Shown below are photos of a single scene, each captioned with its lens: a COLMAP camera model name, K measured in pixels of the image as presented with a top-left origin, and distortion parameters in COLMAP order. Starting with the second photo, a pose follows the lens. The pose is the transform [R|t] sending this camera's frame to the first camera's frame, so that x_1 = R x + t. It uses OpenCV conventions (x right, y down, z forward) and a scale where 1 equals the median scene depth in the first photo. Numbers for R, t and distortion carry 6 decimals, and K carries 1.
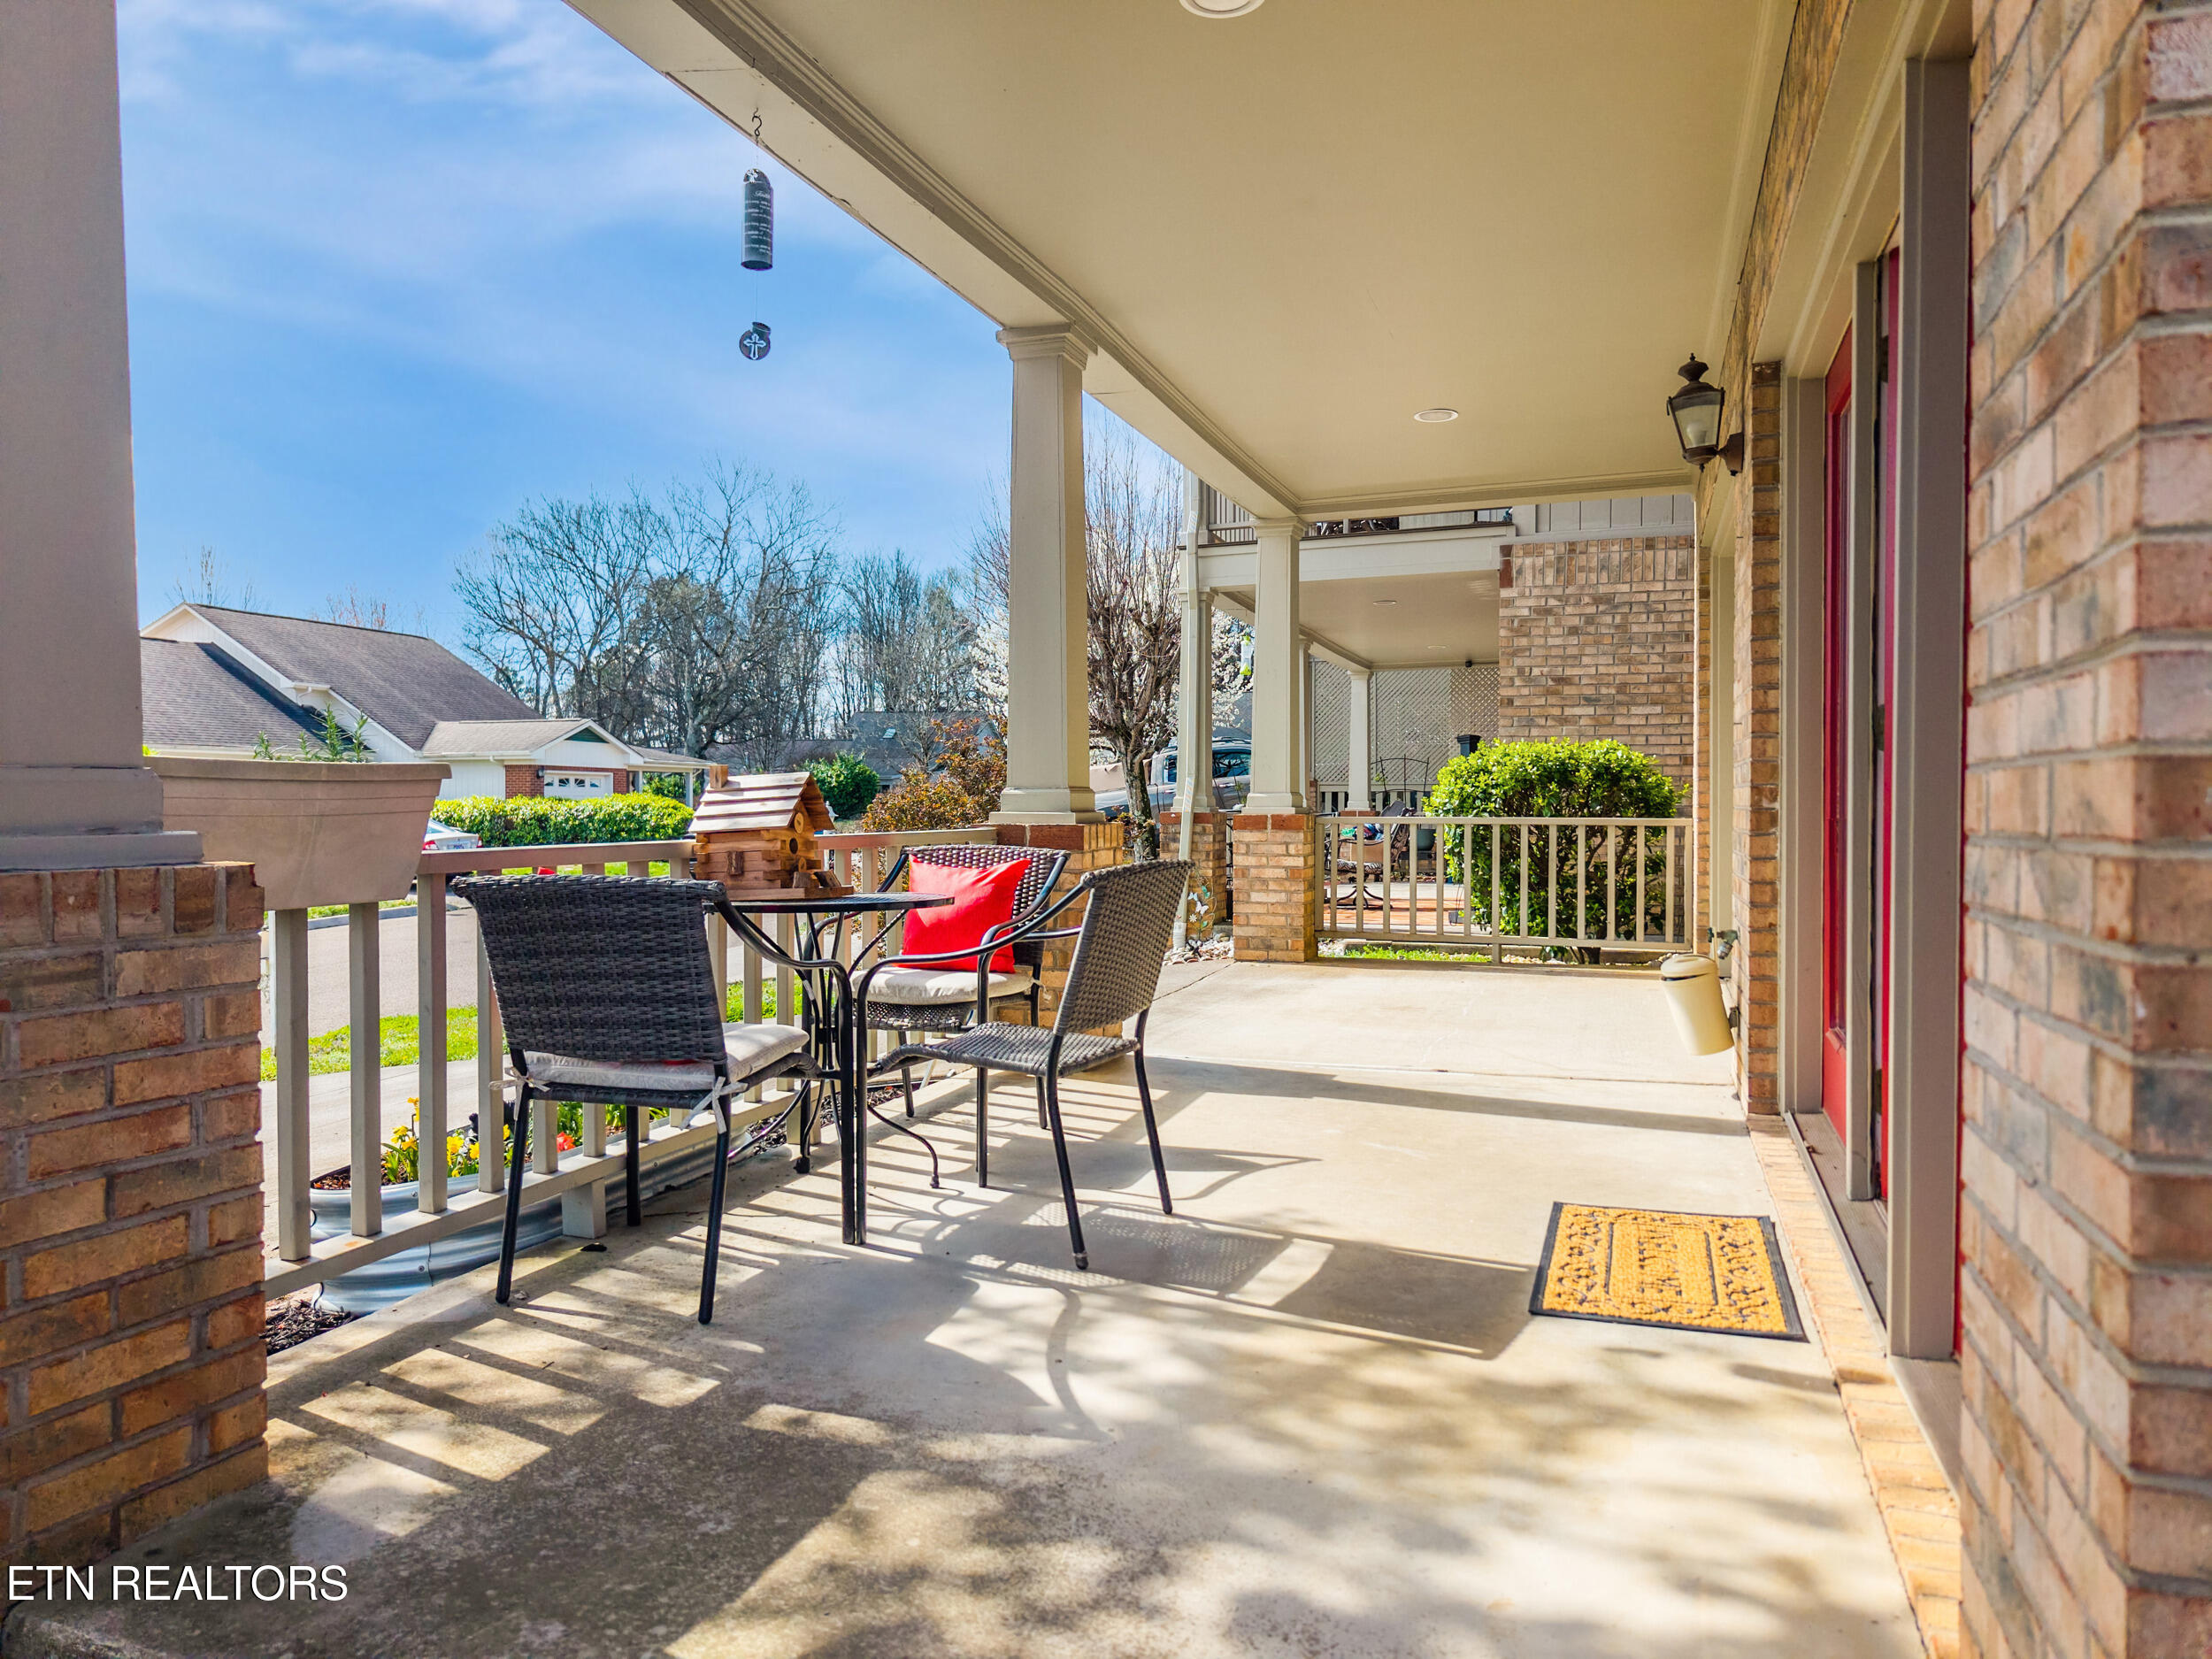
lens RADIAL K [[1473.0, 0, 1118.8], [0, 1473.0, 825.5], [0, 0, 1]] dist [0.067829, -0.102439]
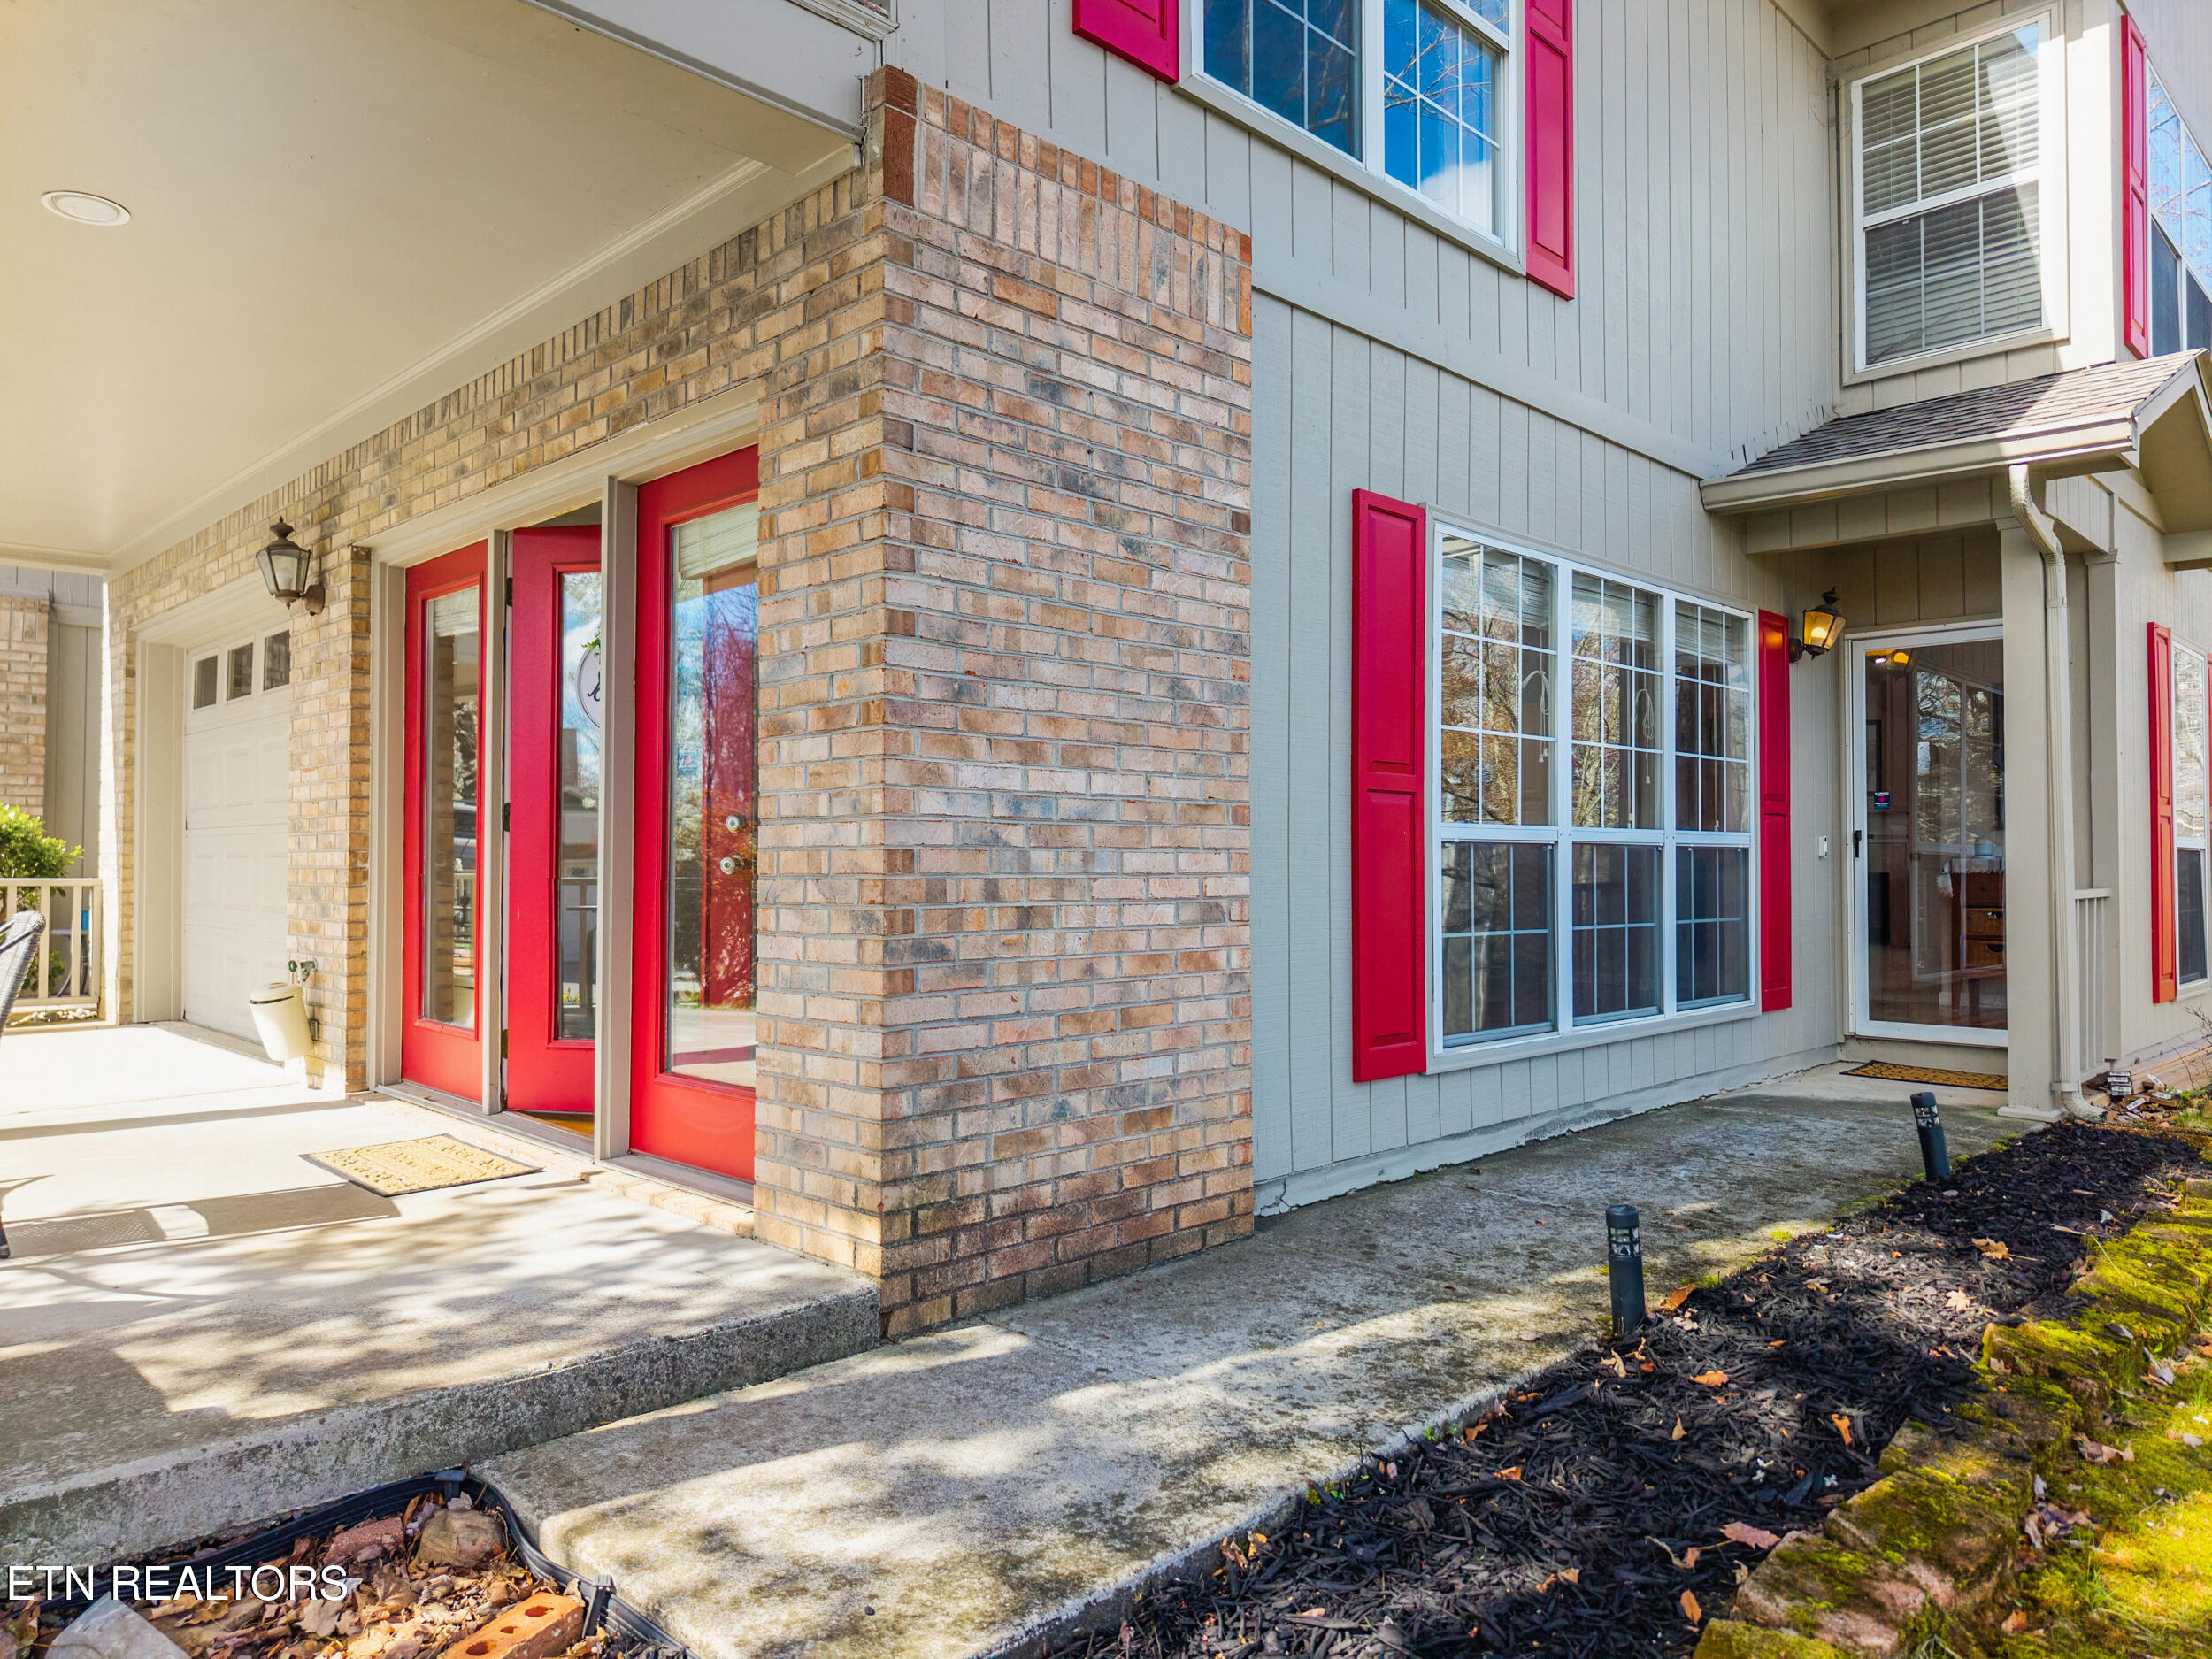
lens RADIAL K [[1473.0, 0, 1118.8], [0, 1473.0, 825.5], [0, 0, 1]] dist [0.067829, -0.102439]
pose [[0.426176, 0.022342, 0.904364, -0.512790], [0.014928, 0.999385, -0.031724, 0.003674], [-0.904517, 0.027020, 0.425581, -0.222298]]
